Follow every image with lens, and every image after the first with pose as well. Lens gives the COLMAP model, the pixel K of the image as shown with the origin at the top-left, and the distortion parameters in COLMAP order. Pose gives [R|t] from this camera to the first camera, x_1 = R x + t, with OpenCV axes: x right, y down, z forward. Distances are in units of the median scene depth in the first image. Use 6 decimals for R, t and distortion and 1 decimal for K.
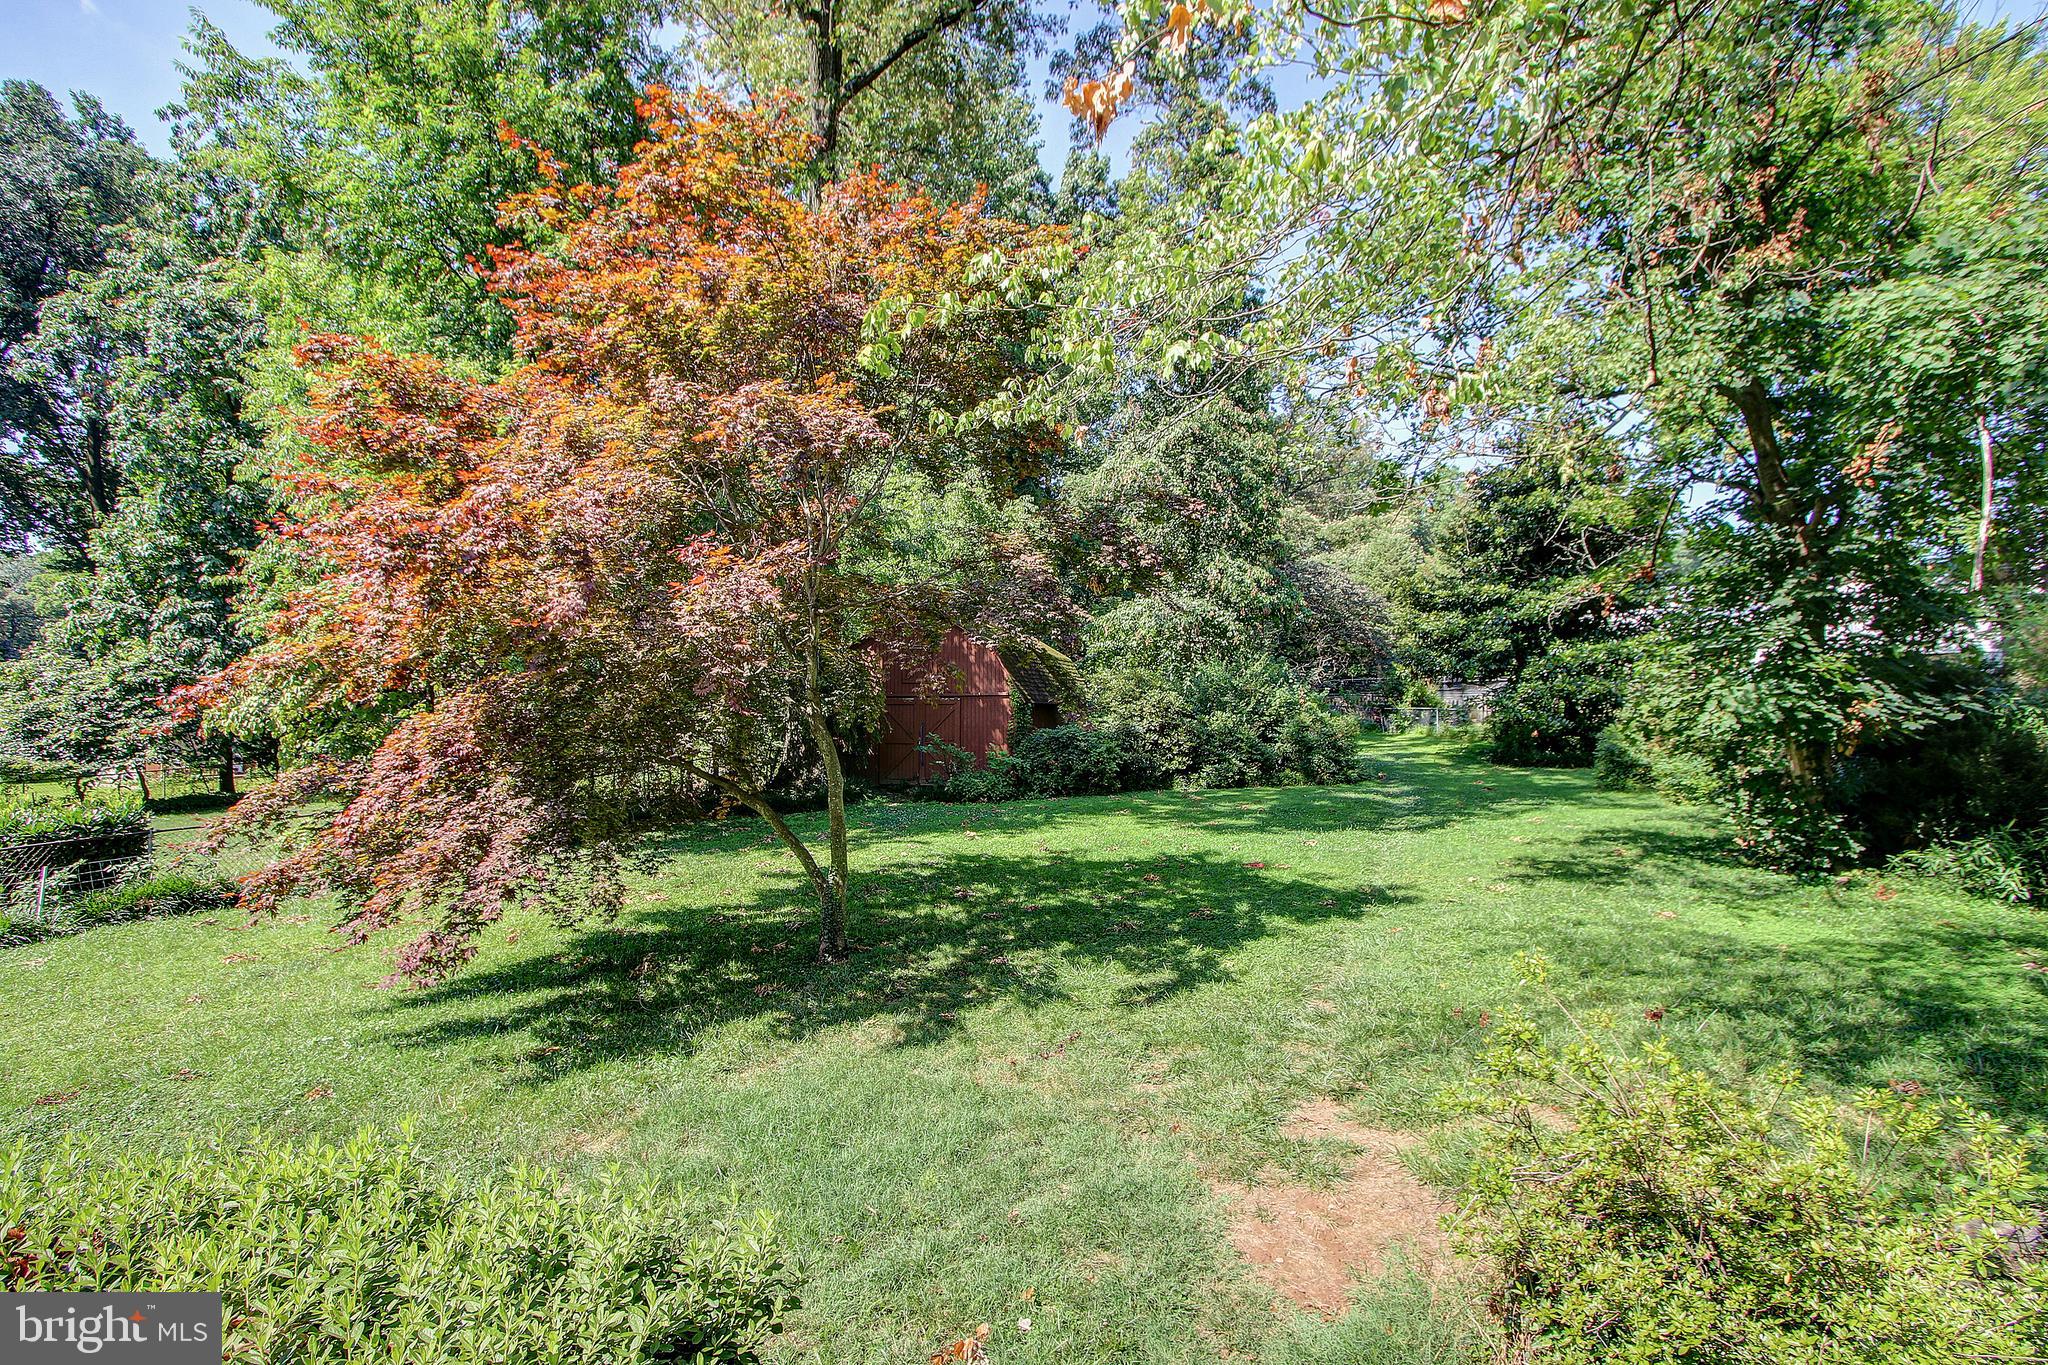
lens RADIAL K [[949.8, 0, 1040.4], [0, 949.8, 698.3], [0, 0, 1]] dist [-0.012643, 0.000971]
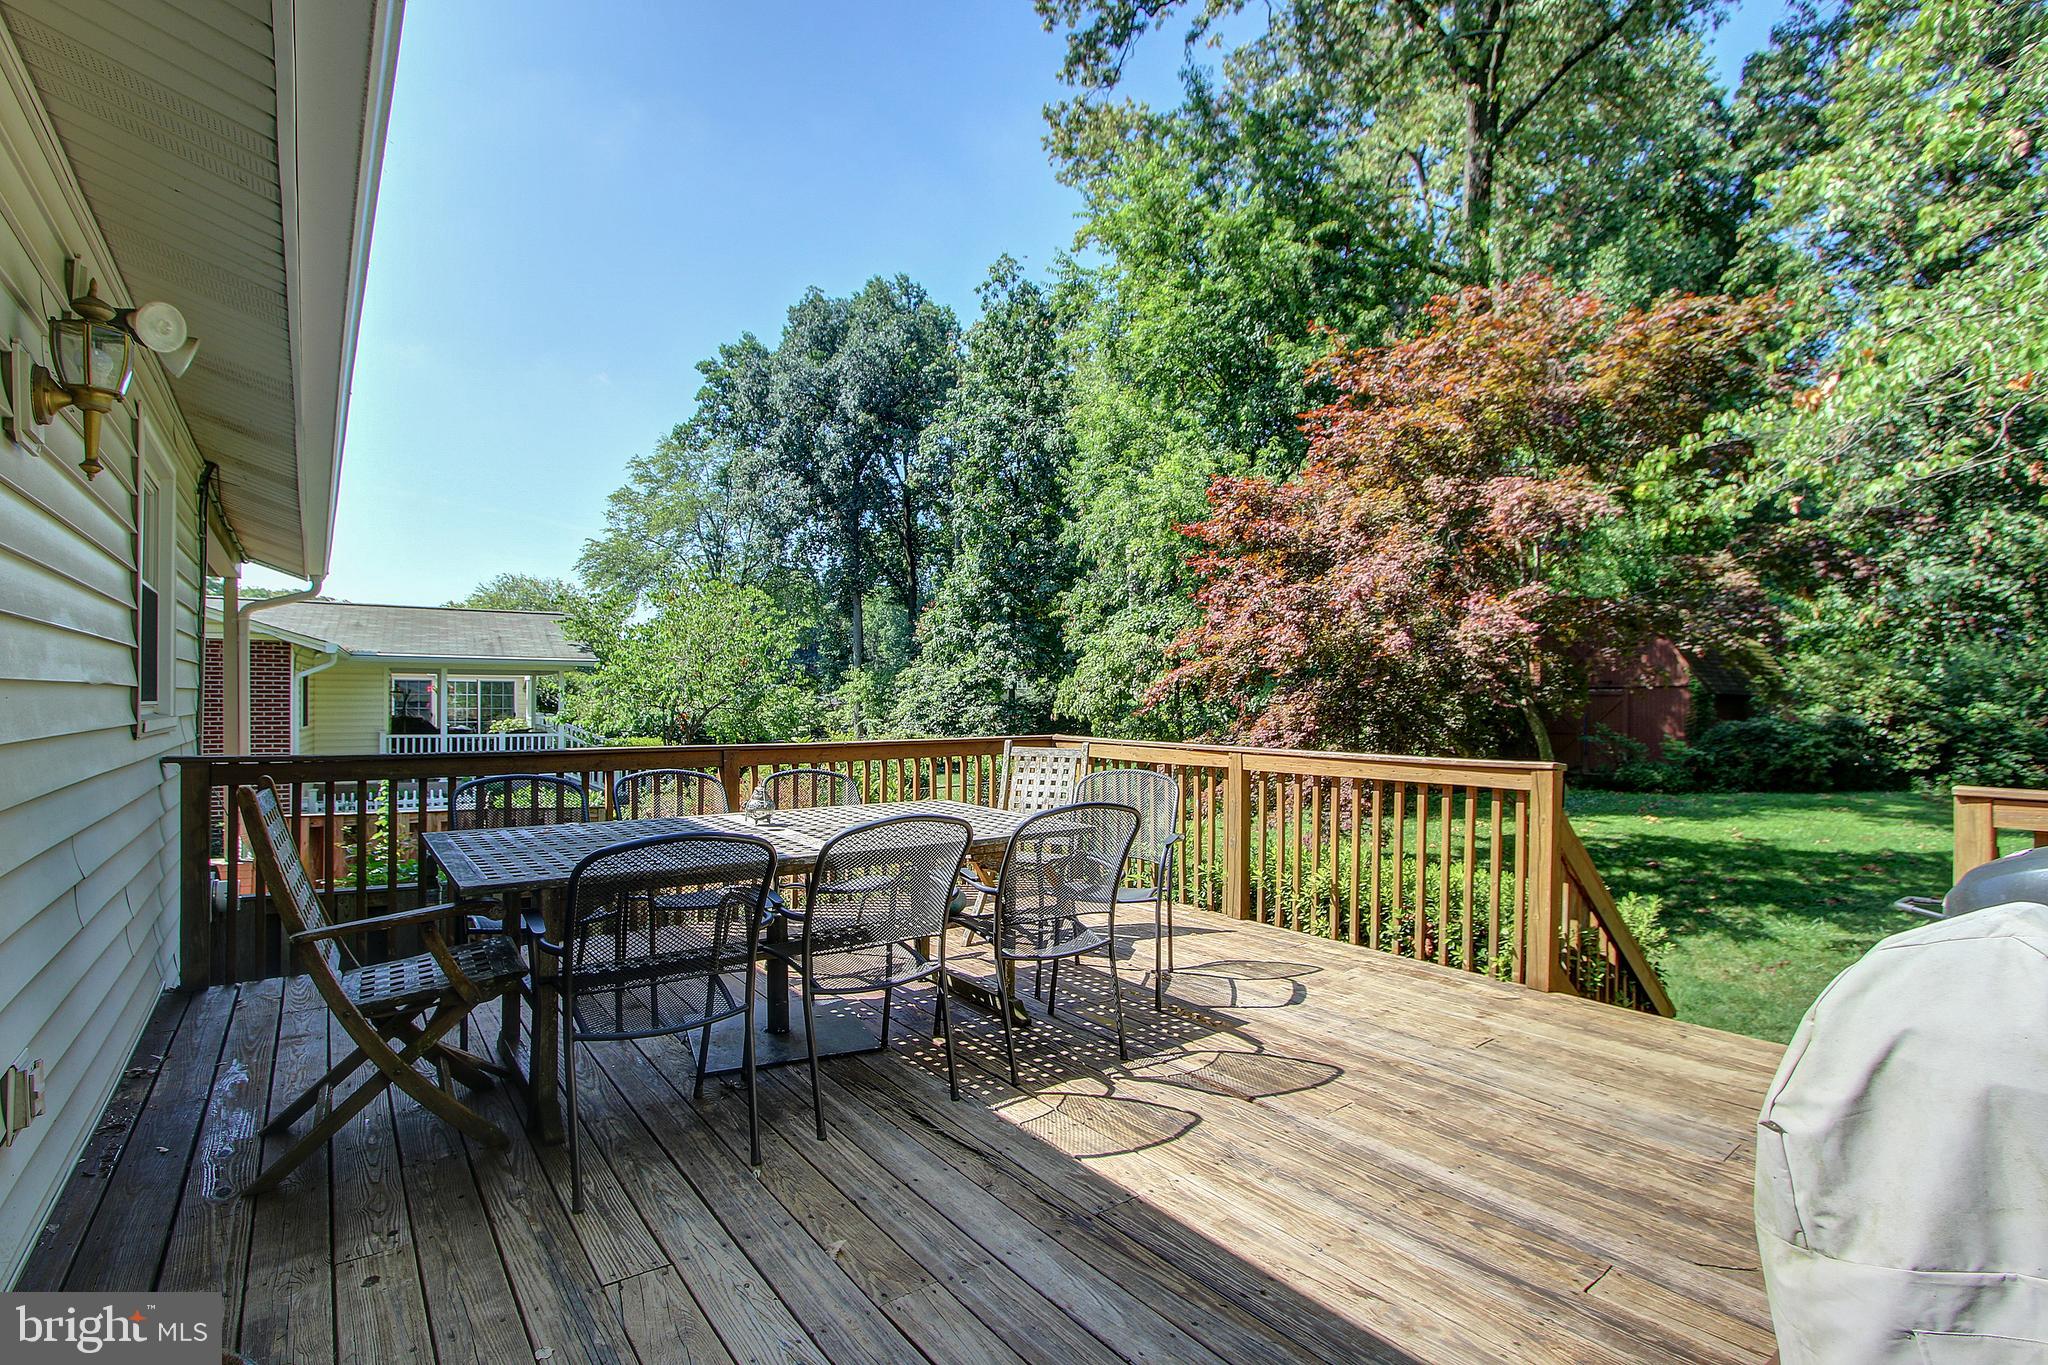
lens RADIAL K [[949.8, 0, 1040.4], [0, 949.8, 698.3], [0, 0, 1]] dist [-0.012643, 0.000971]
pose [[0.815894, -0.001218, -0.578200, -0.014340], [0.007356, 0.999939, 0.008273, -0.003665], [0.578155, -0.011003, 0.815853, -0.179292]]
